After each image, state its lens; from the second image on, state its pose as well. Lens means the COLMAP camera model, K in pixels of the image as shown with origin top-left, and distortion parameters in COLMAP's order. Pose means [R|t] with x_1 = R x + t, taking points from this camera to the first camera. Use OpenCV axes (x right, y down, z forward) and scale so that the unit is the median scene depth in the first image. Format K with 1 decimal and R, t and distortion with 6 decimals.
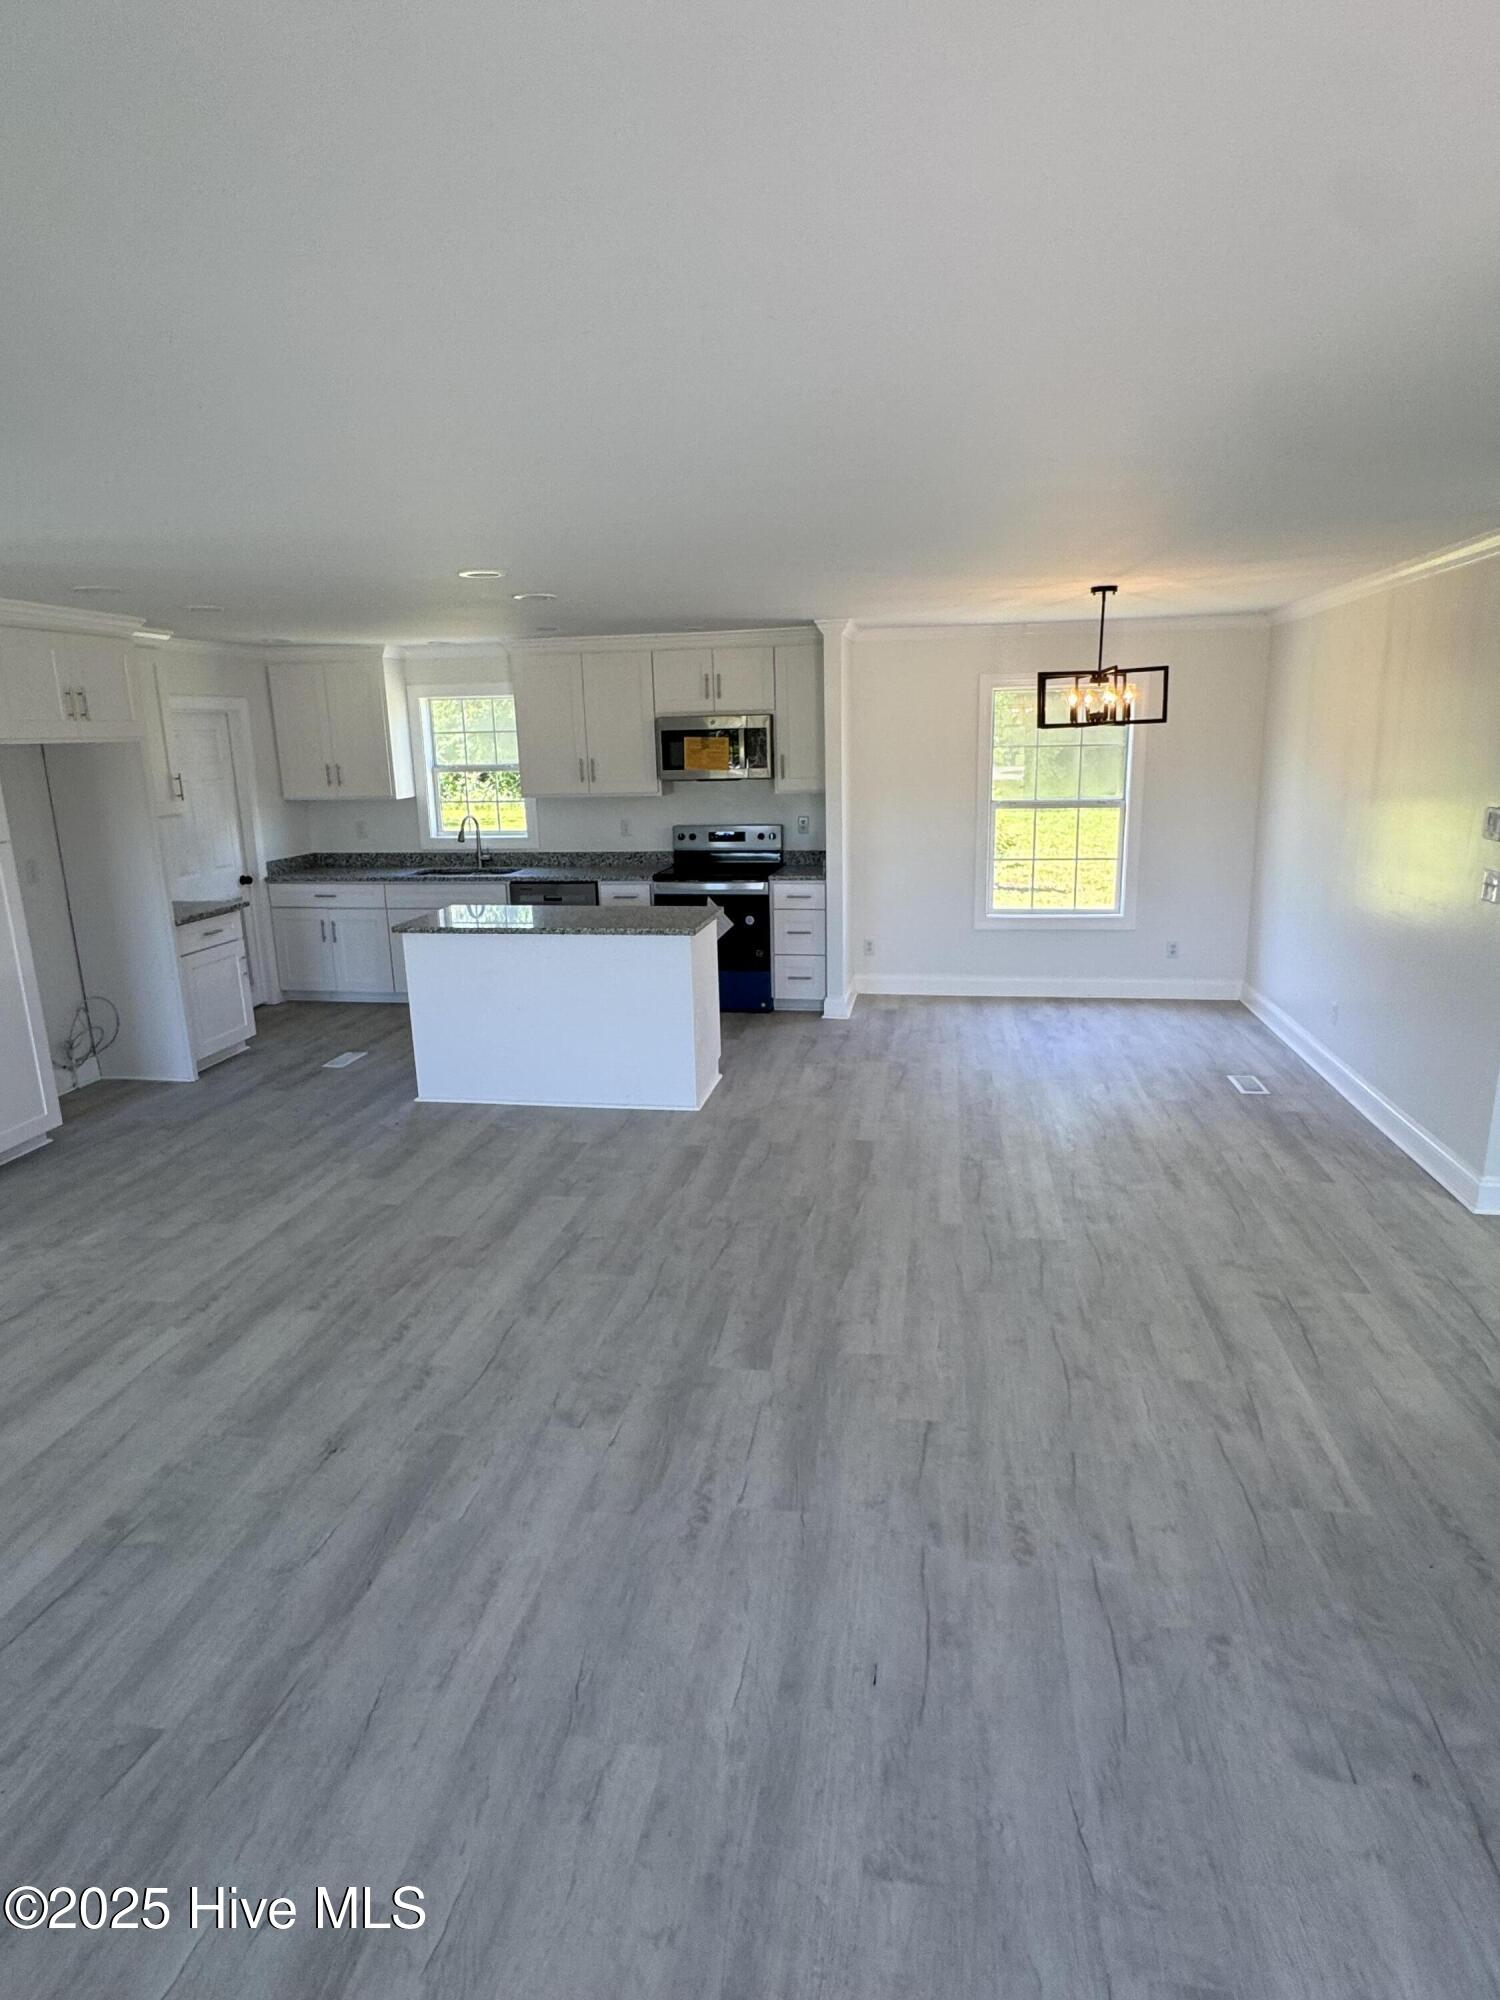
lens RADIAL K [[1101.1, 0, 744.5], [0, 1101.1, 996.5], [0, 0, 1]] dist [-0.007821, -0.000045]
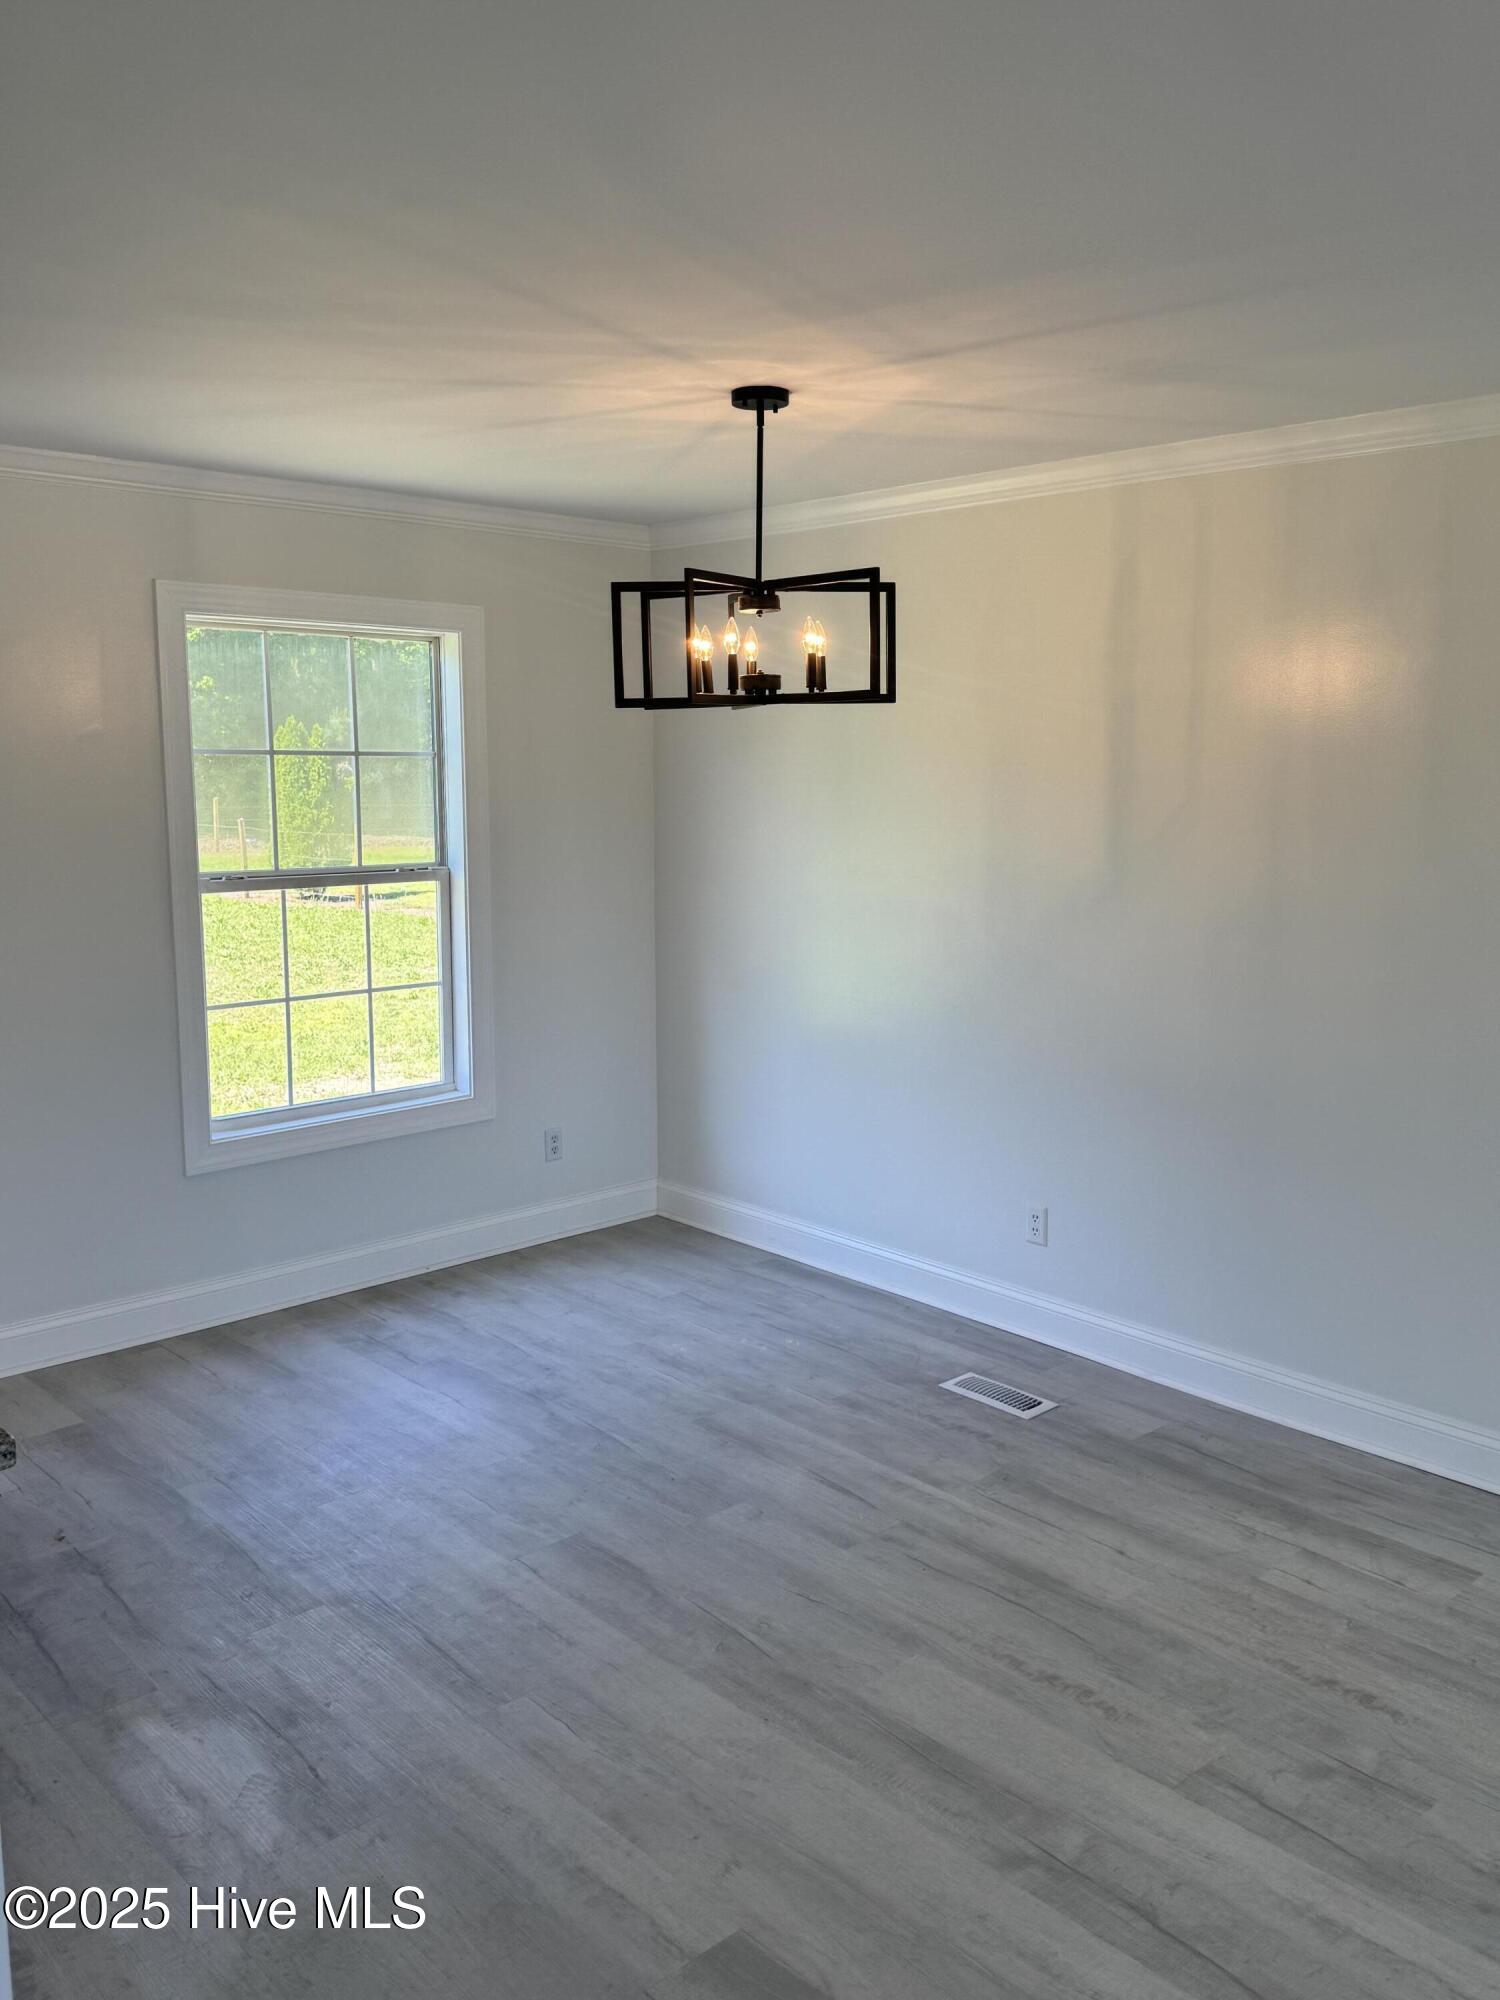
lens RADIAL K [[1623.5, 0, 747.4], [0, 1623.5, 1005.5], [0, 0, 1]] dist [0.127250, -0.215311]
pose [[0.605228, -0.097756, 0.790027, -0.231412], [0.164488, 0.986371, -0.003961, -0.130713], [-0.778873, 0.132347, 0.613059, 0.647442]]
